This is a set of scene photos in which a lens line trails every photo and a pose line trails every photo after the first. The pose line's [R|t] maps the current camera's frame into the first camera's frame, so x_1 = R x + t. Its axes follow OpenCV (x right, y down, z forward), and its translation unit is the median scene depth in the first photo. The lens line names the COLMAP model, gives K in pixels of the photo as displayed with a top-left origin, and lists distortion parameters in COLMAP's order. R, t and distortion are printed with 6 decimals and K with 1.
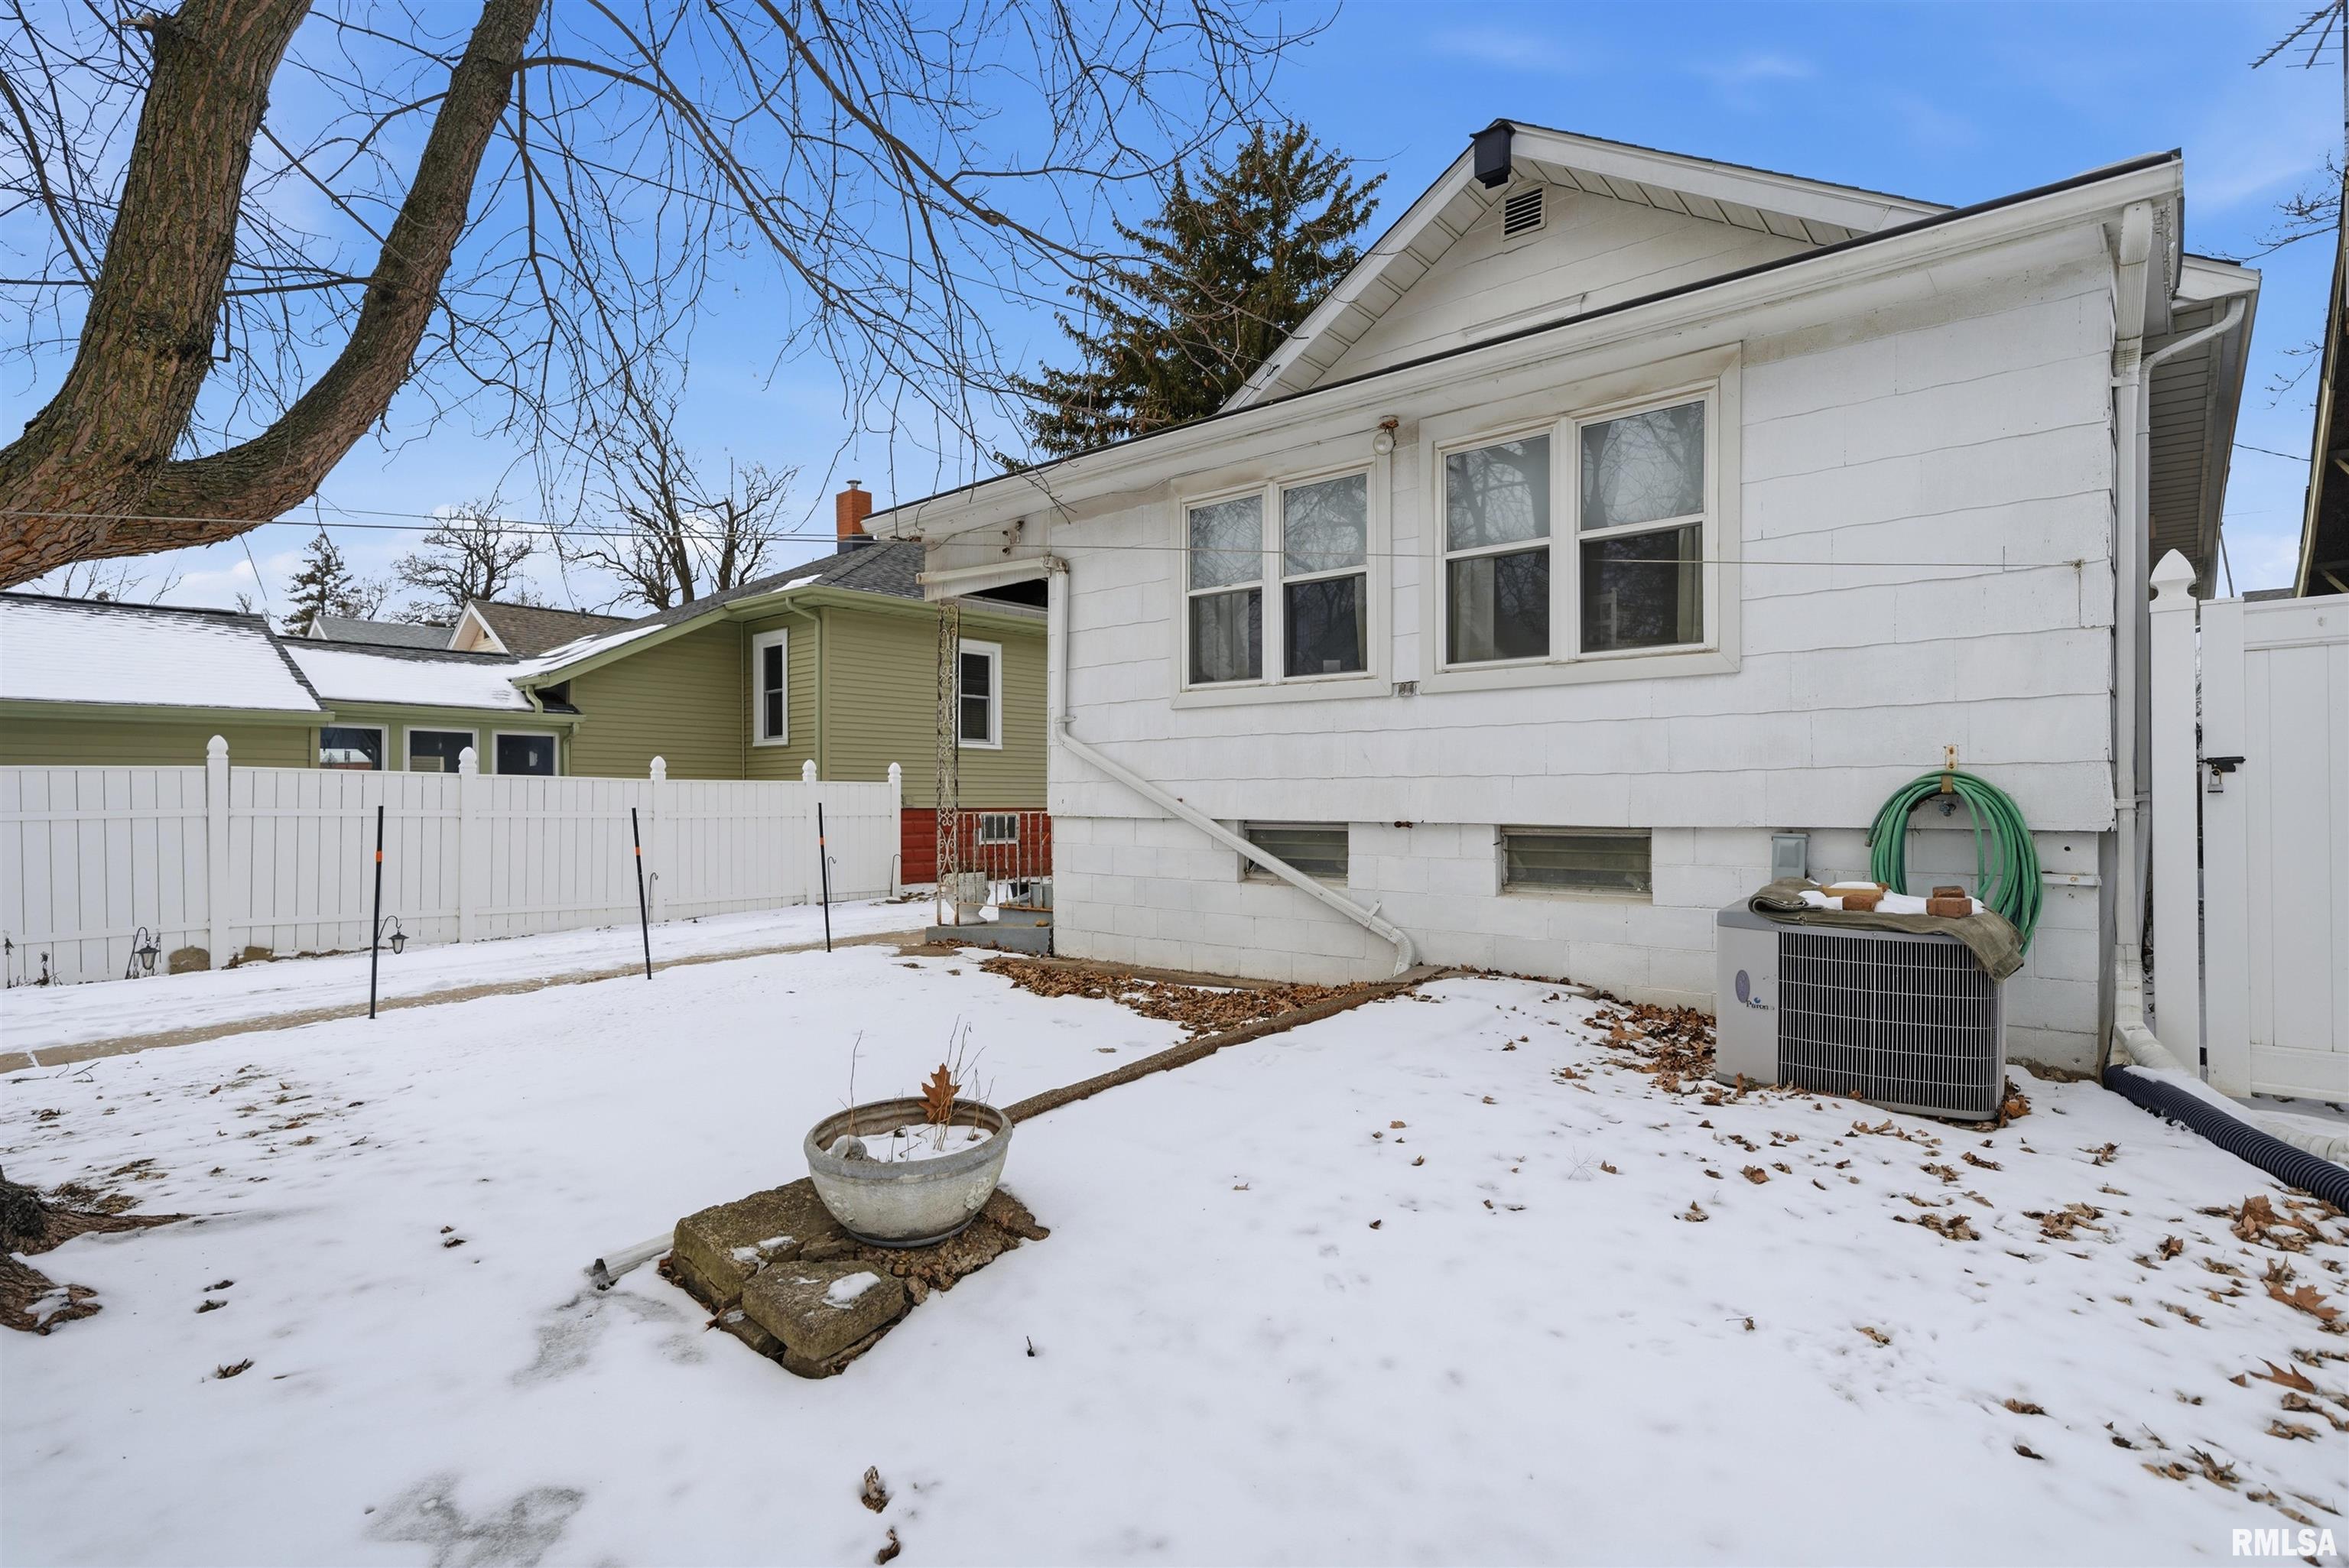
lens RADIAL K [[1151.9, 0, 1179.7], [0, 1151.9, 791.5], [0, 0, 1]] dist [0.010667, -0.001477]
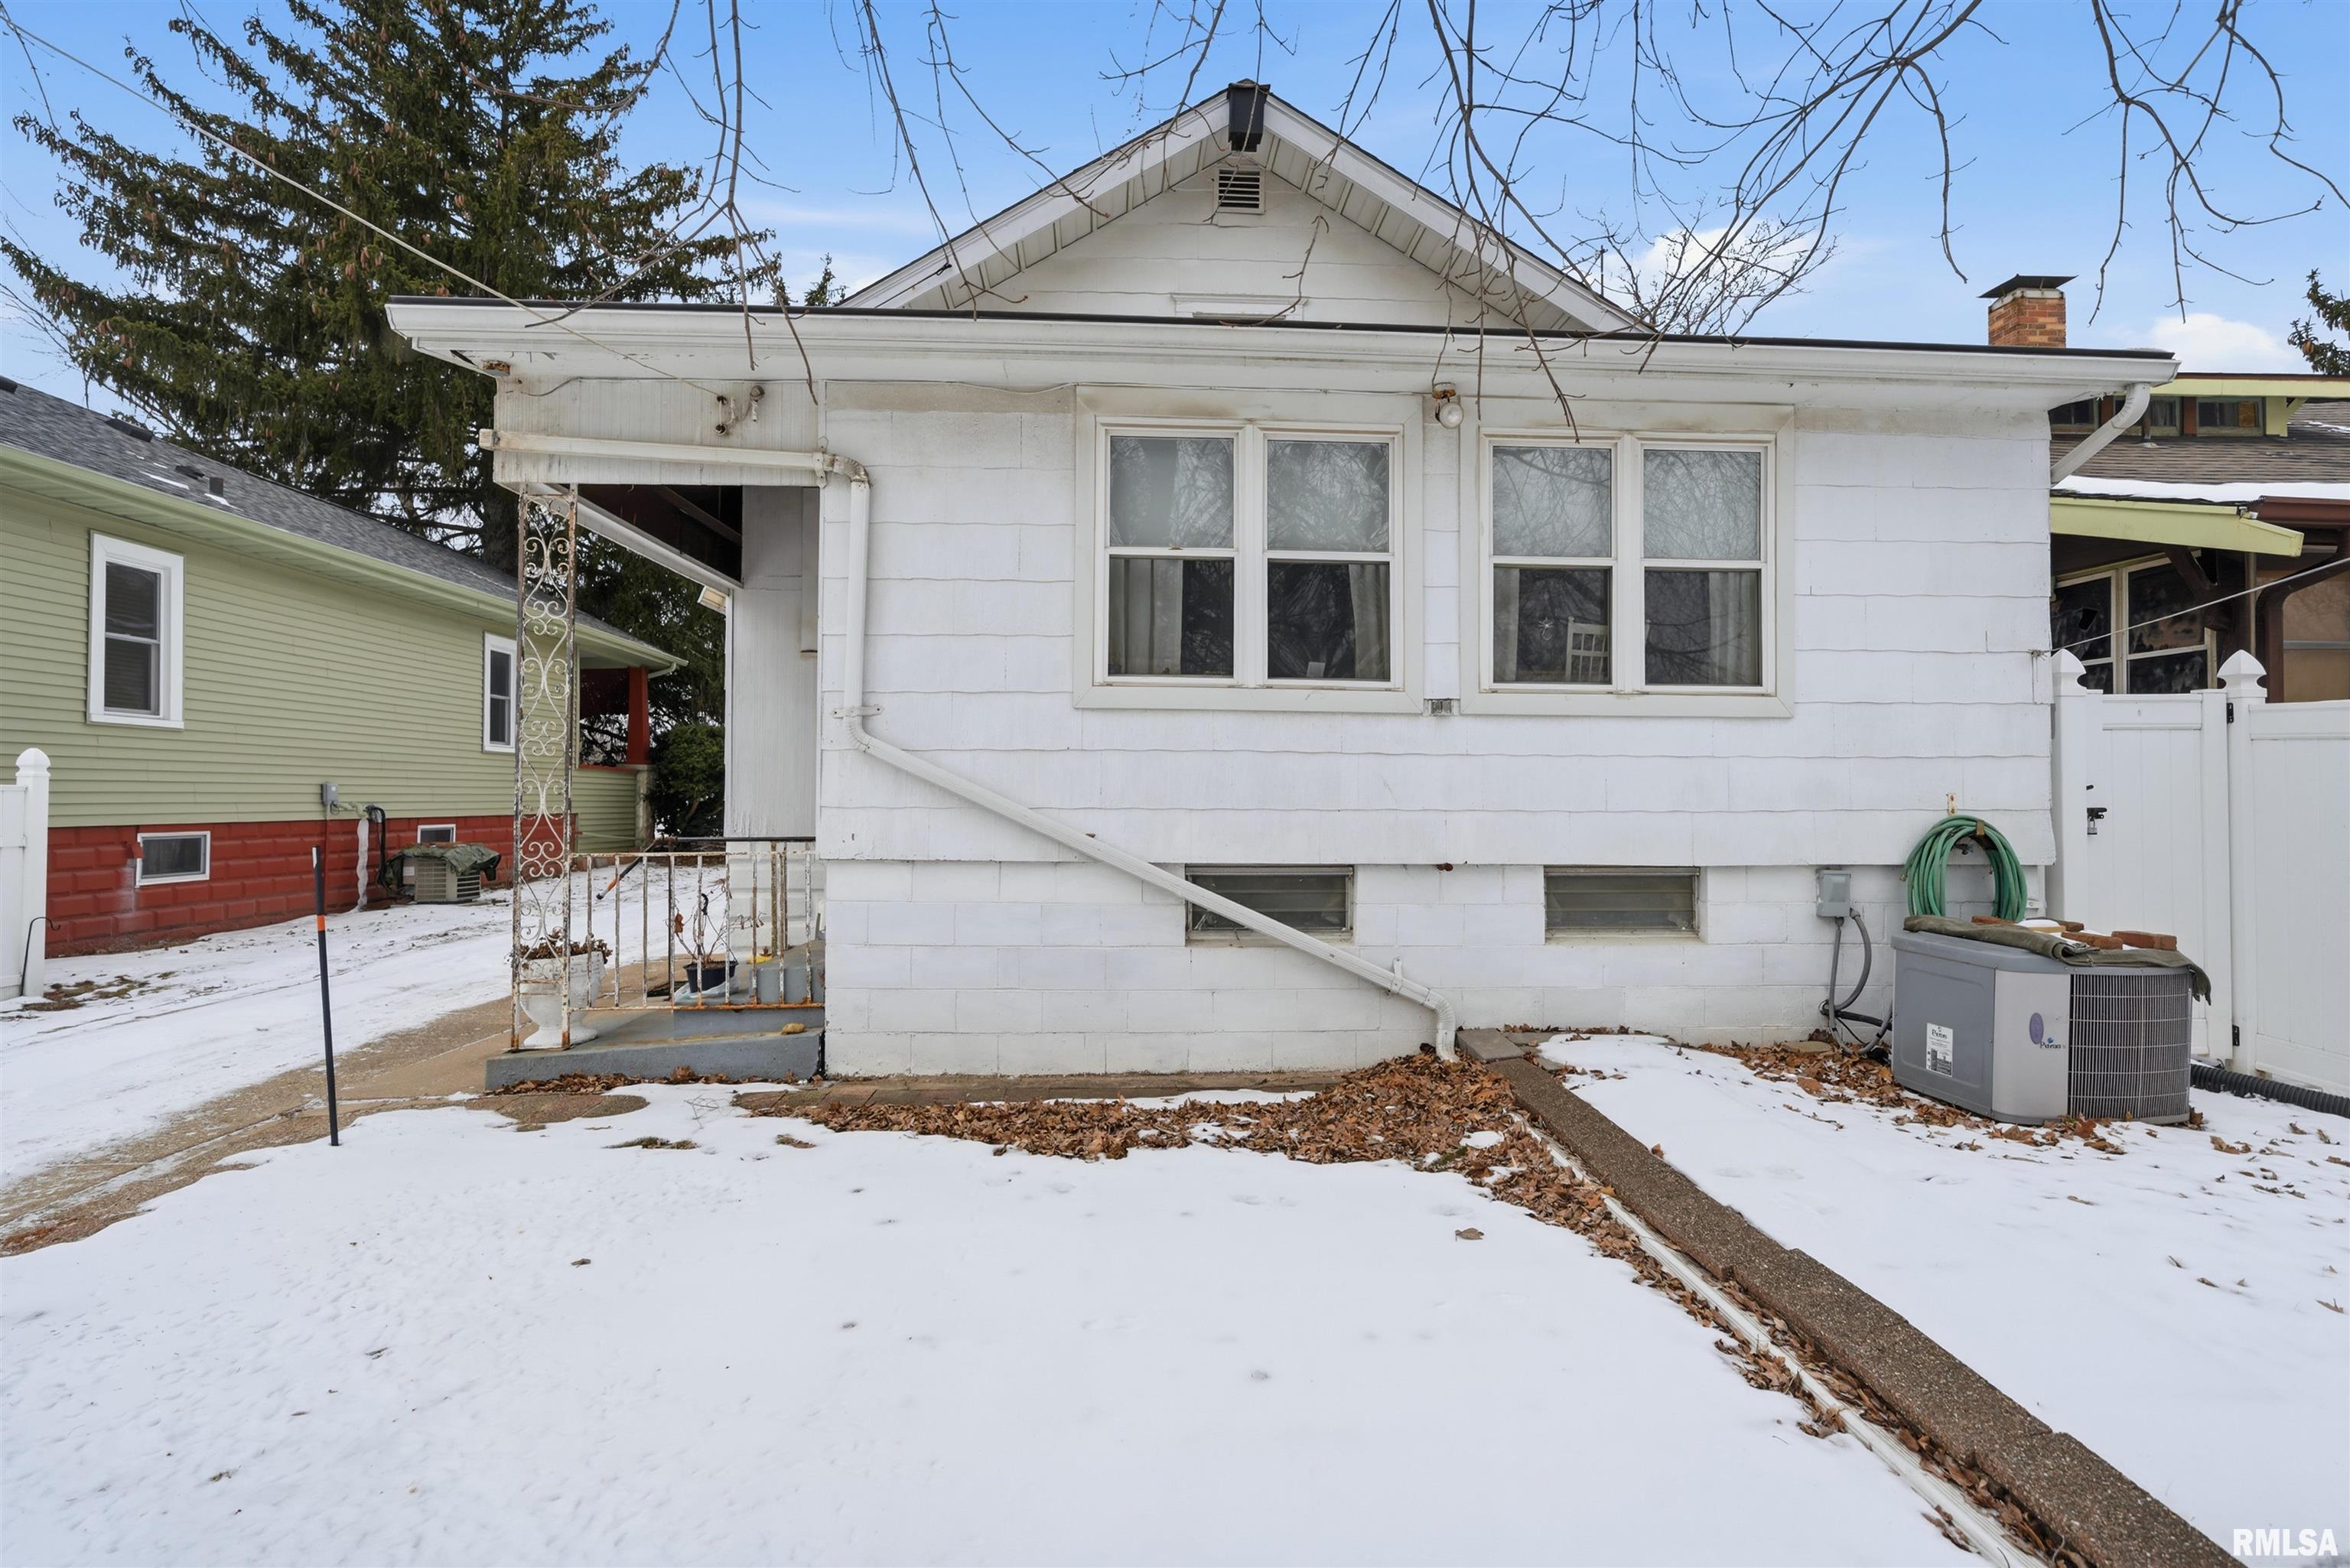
lens RADIAL K [[1152.4, 0, 1175.3], [0, 1152.4, 785.7], [0, 0, 1]] dist [0.010667, -0.001477]
pose [[0.723005, 0.012661, 0.690726, -0.477081], [-0.011818, 0.999912, -0.005957, -0.021071], [-0.690741, -0.003856, 0.723092, 0.462639]]
